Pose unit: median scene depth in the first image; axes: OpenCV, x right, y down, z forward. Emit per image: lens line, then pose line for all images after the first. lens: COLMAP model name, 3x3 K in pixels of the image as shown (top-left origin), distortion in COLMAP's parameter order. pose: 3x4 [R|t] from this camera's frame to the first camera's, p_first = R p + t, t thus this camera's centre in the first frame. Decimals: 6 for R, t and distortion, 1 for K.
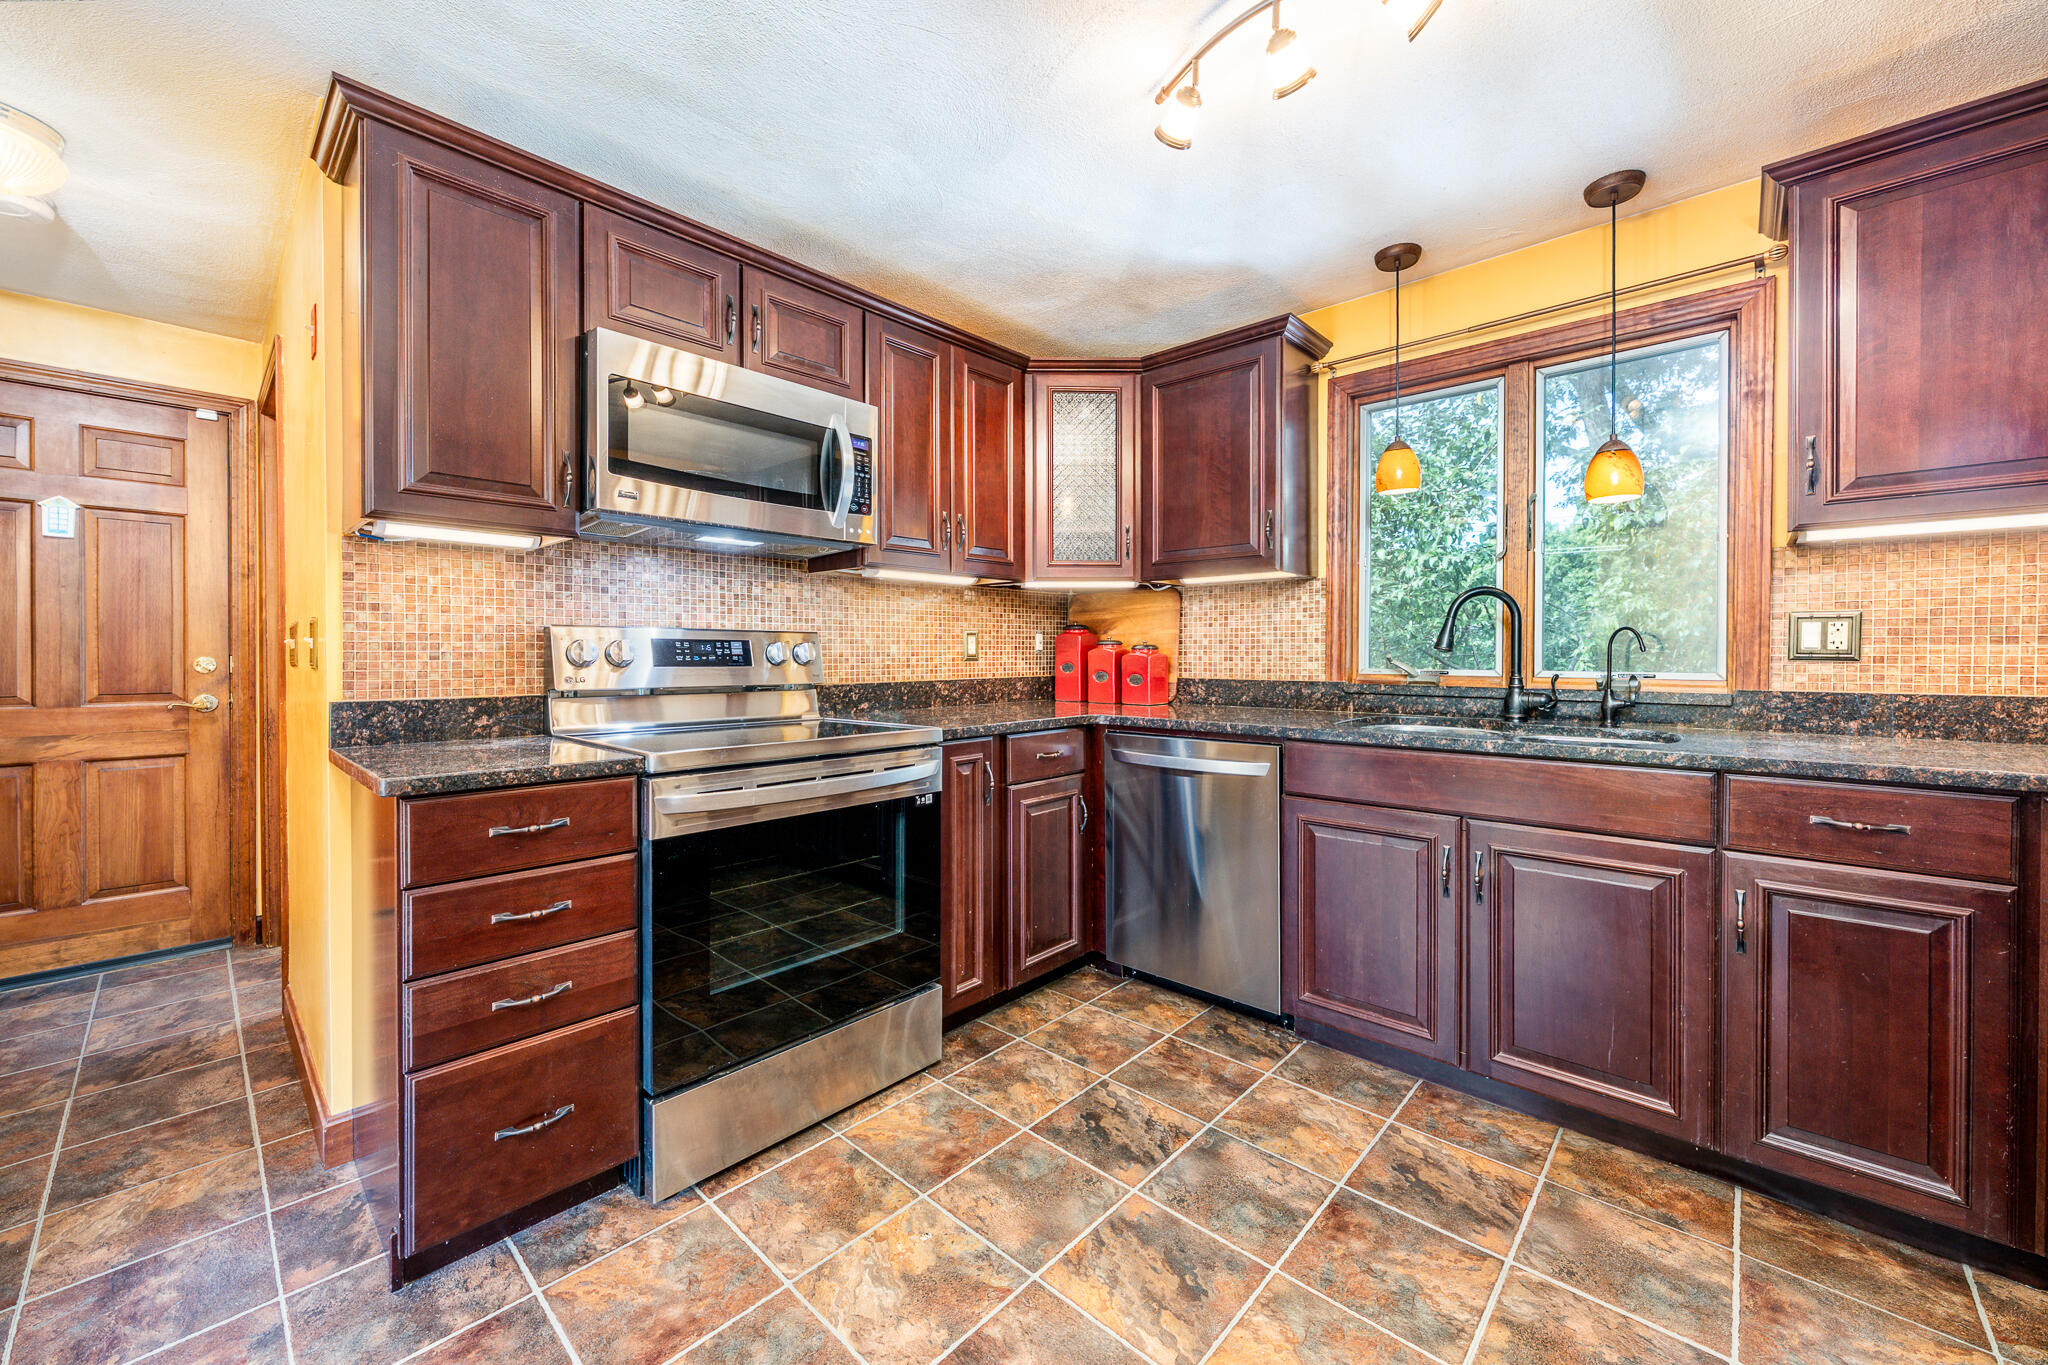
lens RADIAL K [[797.7, 0, 1021.3], [0, 797.7, 659.3], [0, 0, 1]] dist [-0.000264, 0.000057]
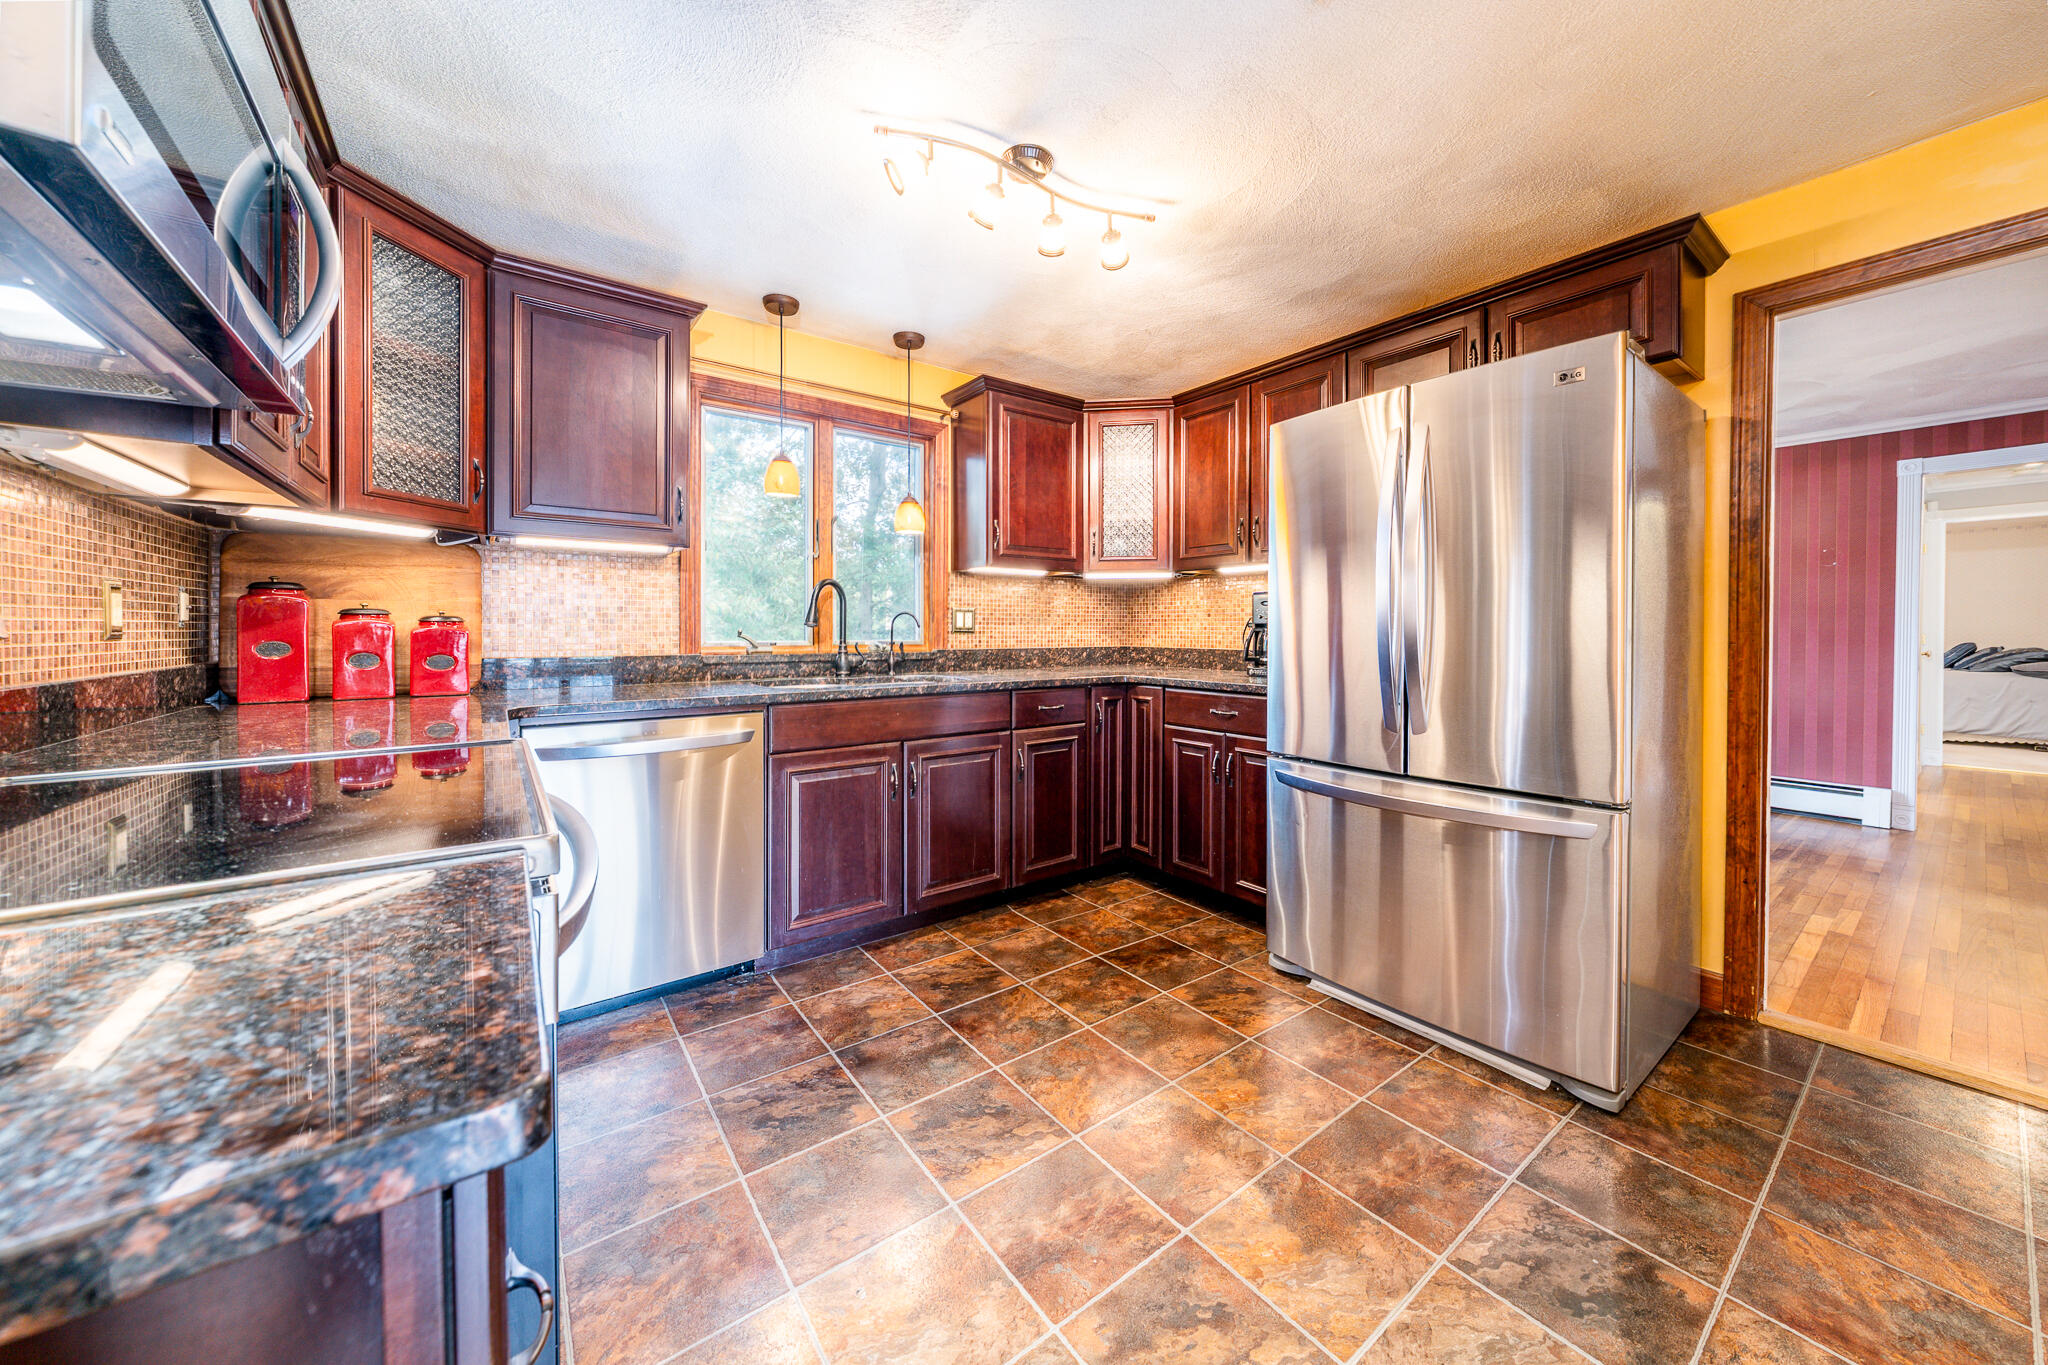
lens RADIAL K [[714.4, 0, 1033.1], [0, 714.4, 637.4], [0, 0, 1]] dist [-0.003262, -0.000375]
pose [[0.173575, -0.007716, 0.984790, -0.569797], [0.006214, 0.999958, 0.006740, 0.001481], [-0.984801, 0.004950, 0.173616, 0.454104]]
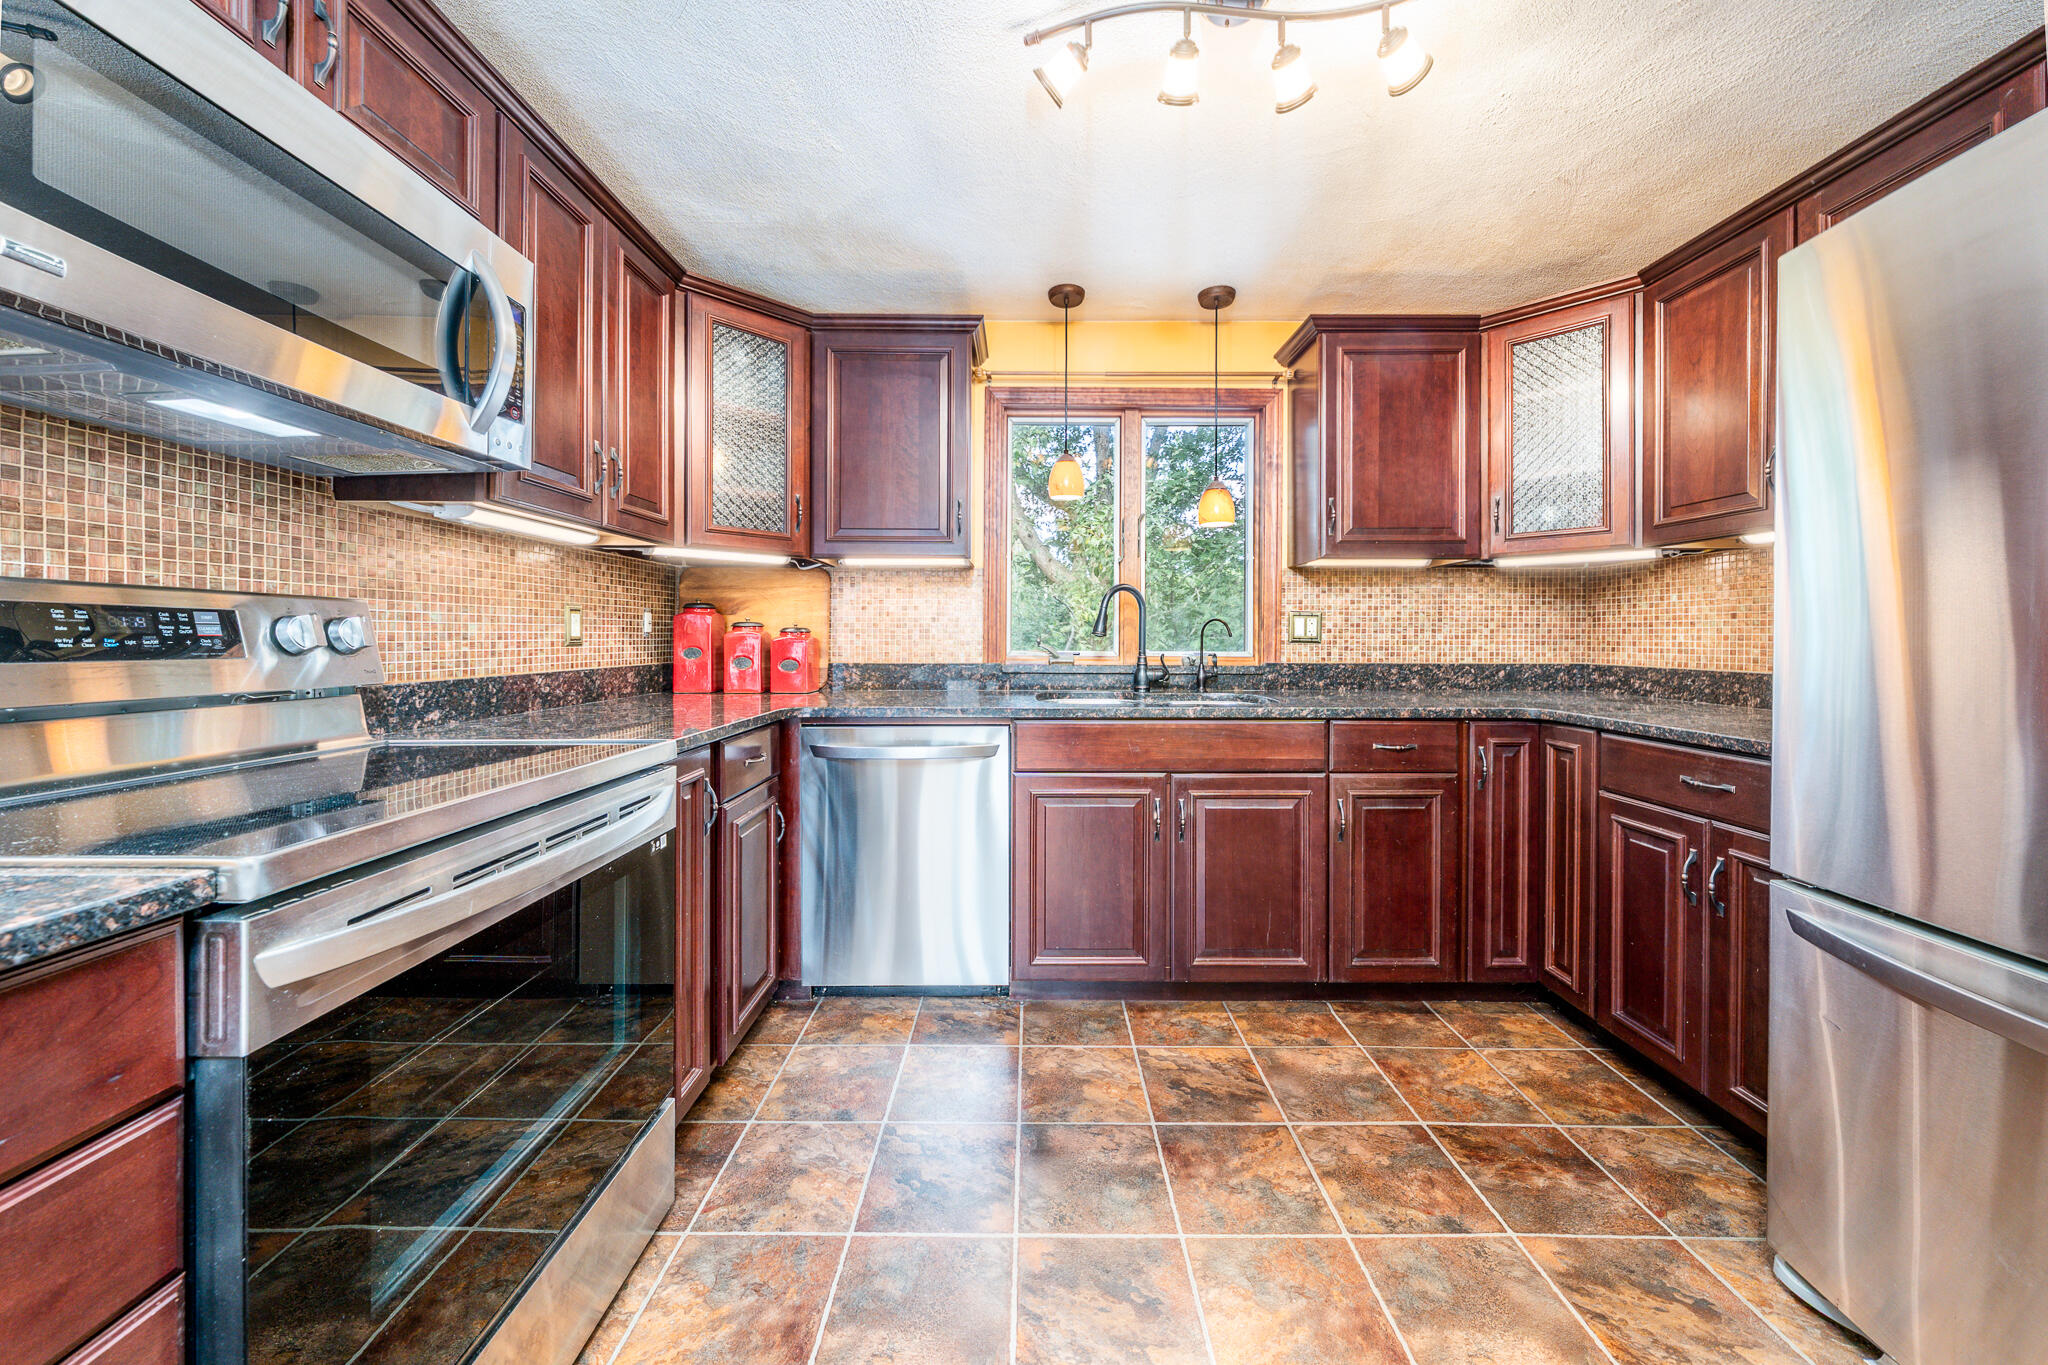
lens RADIAL K [[721.3, 0, 1034.6], [0, 721.3, 639.1], [0, 0, 1]] dist [-0.001892, -0.000244]
pose [[0.729072, 0.001823, 0.684435, -0.291005], [0.001720, 0.999988, -0.004496, -0.000878], [-0.684435, 0.004455, 0.729060, 0.285191]]
